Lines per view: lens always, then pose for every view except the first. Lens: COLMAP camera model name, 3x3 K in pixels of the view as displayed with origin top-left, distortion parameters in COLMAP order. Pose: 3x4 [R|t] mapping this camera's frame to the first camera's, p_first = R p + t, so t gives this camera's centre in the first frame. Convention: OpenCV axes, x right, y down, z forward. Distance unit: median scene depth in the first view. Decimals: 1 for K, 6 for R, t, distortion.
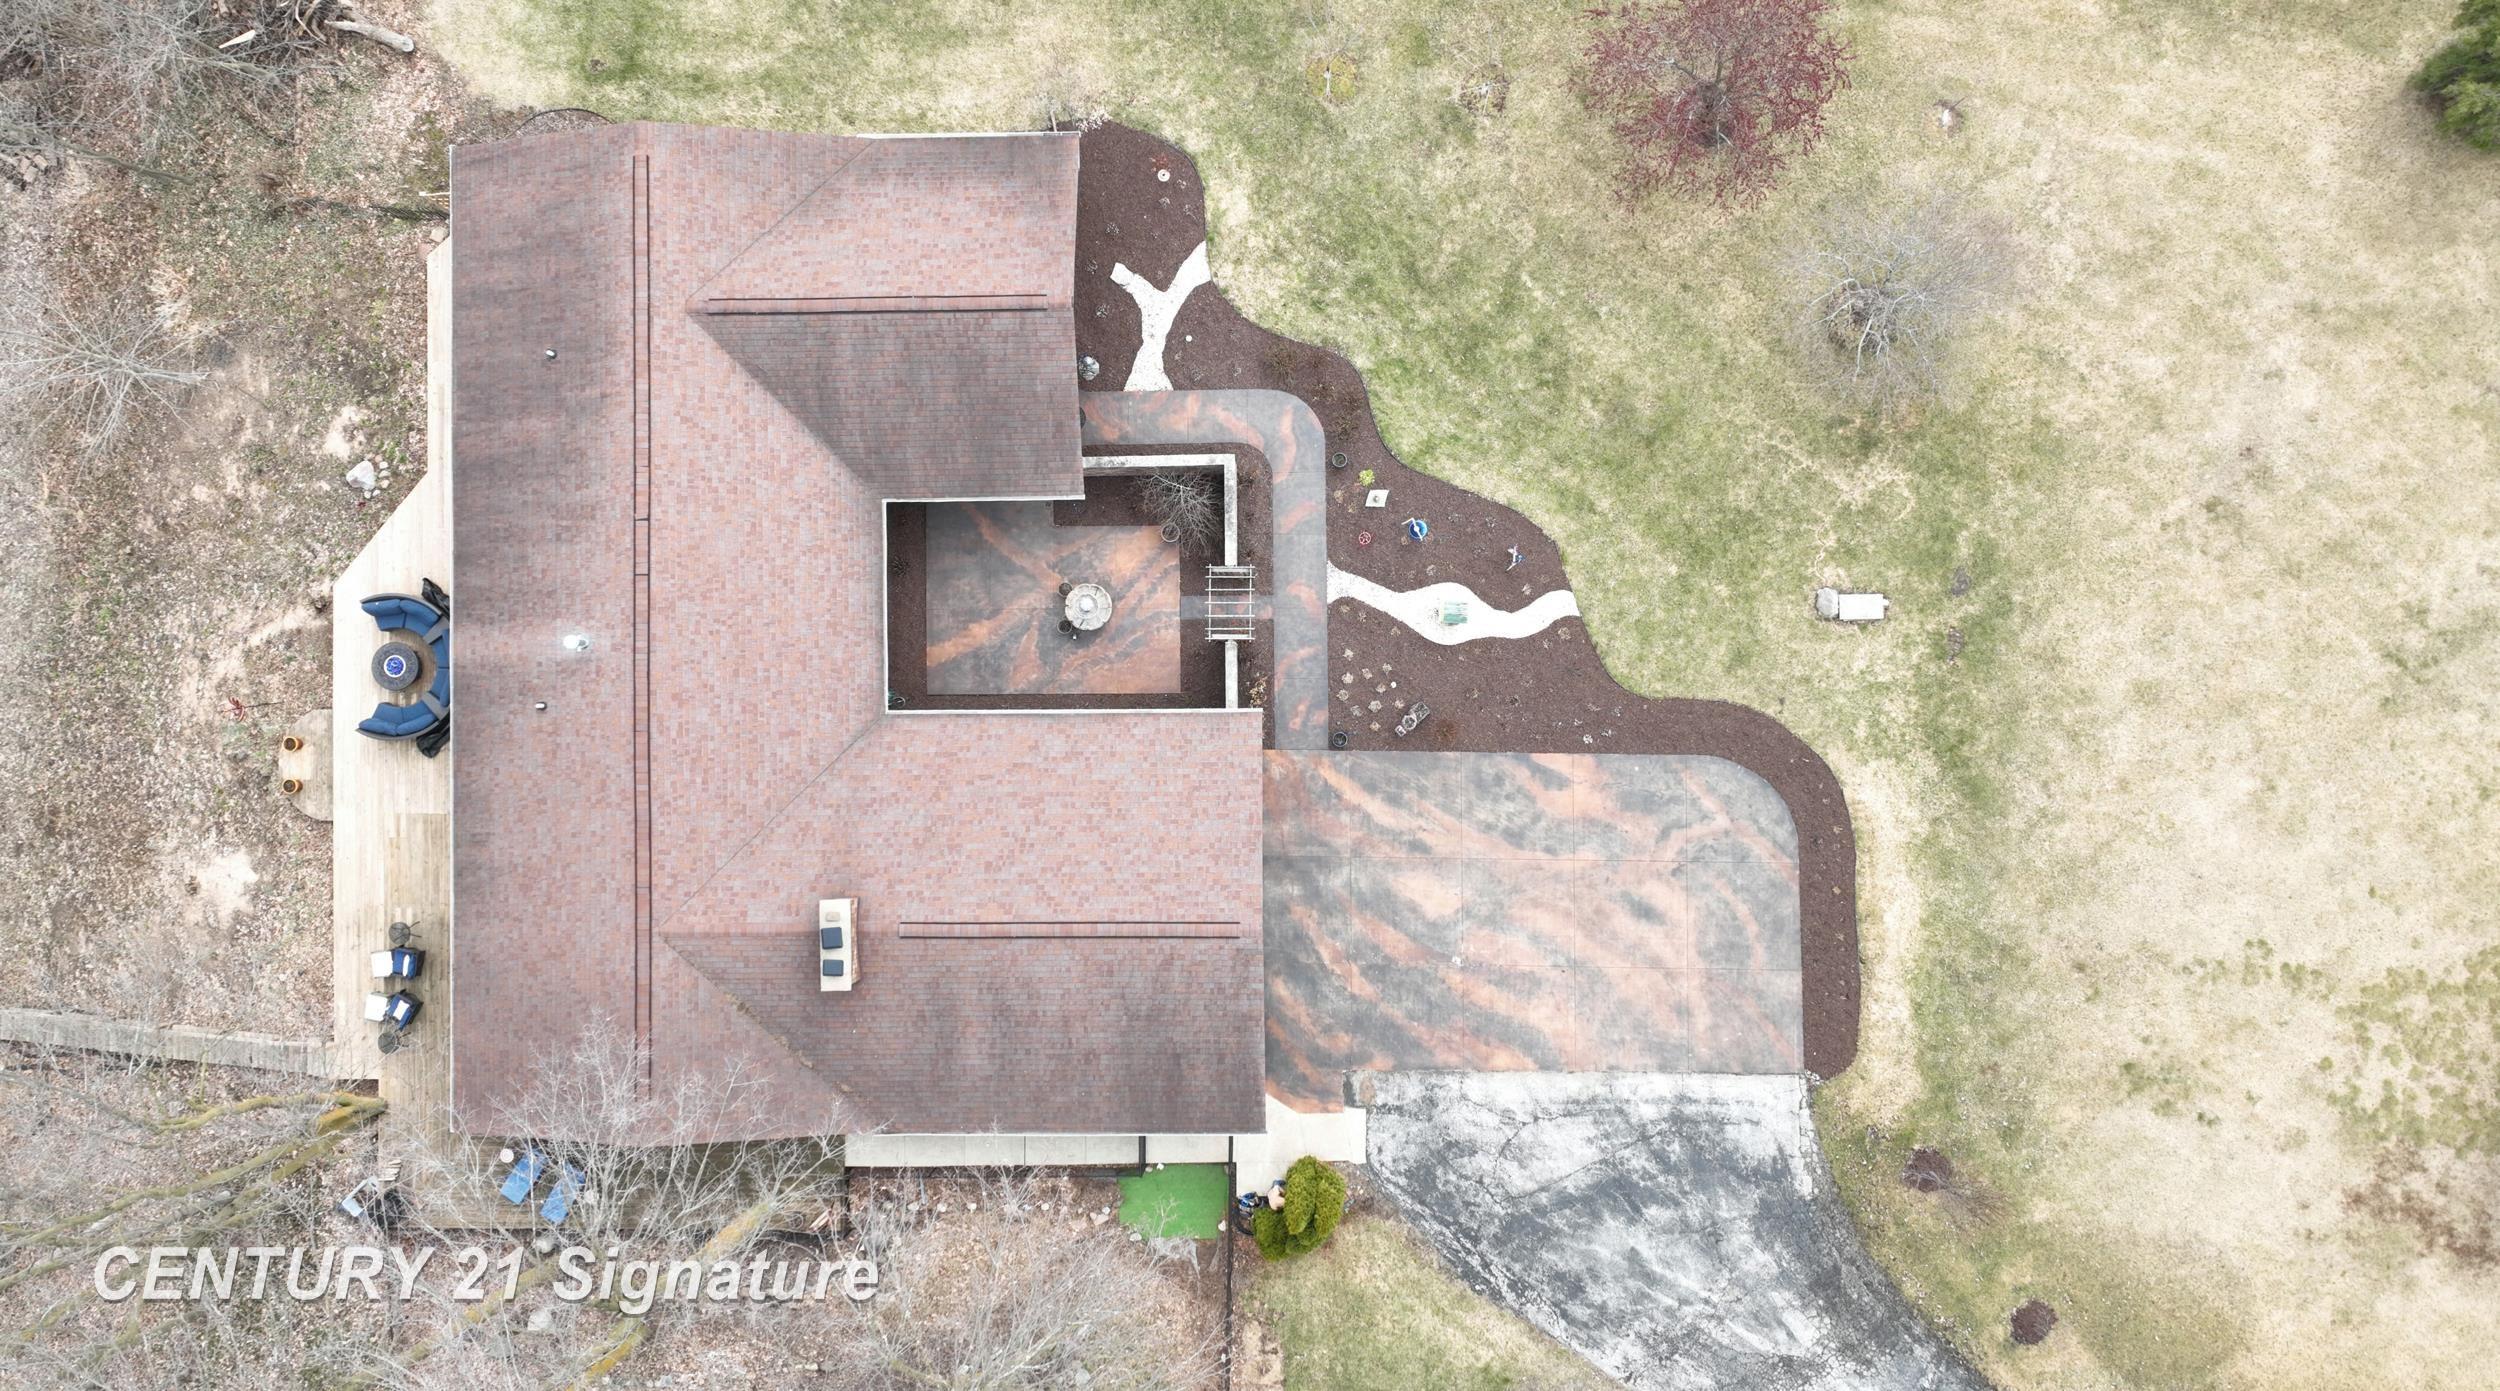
lens RADIAL K [[1773.9, 0, 1250.0], [0, 1773.9, 695.5], [0, 0, 1]] dist [0.007384, 0.002751]
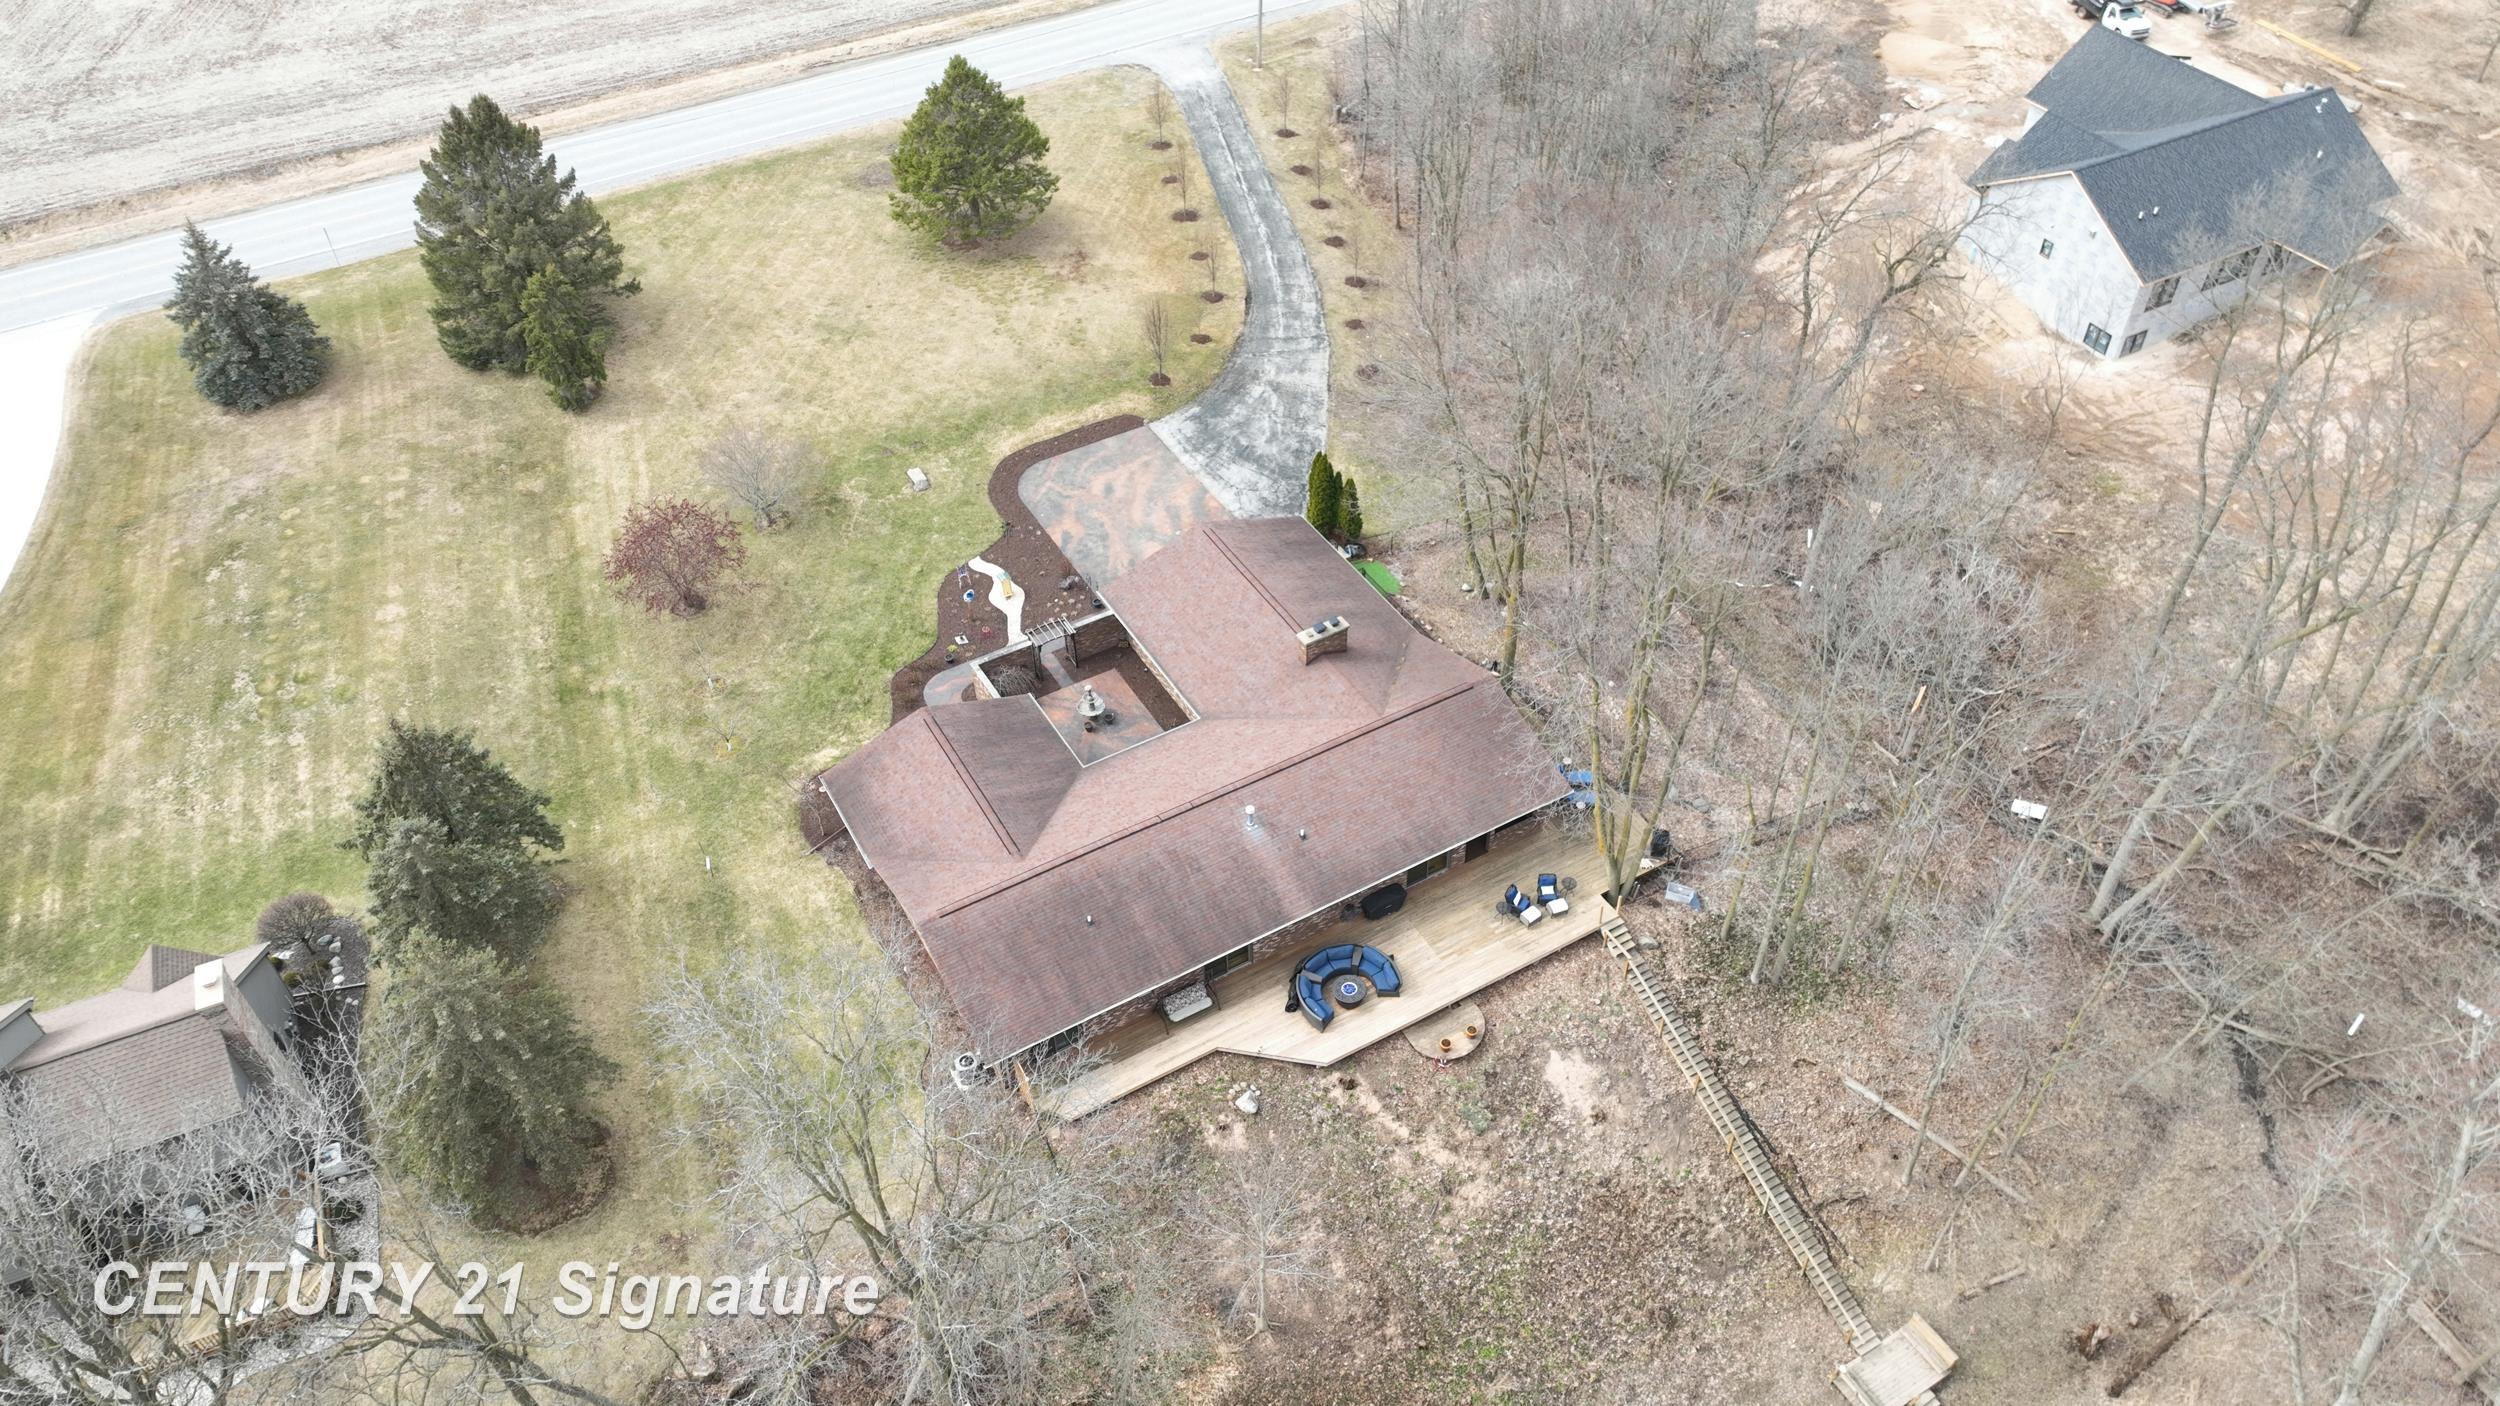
lens RADIAL K [[1738.8, 0, 1250.0], [0, 1738.8, 703.0], [0, 0, 1]] dist [-0.008608, 0.020353]
pose [[-0.495153, -0.571248, 0.654598, -1.201548], [0.868695, -0.337555, 0.362526, -0.499209], [0.013870, 0.748152, 0.663382, -0.062546]]
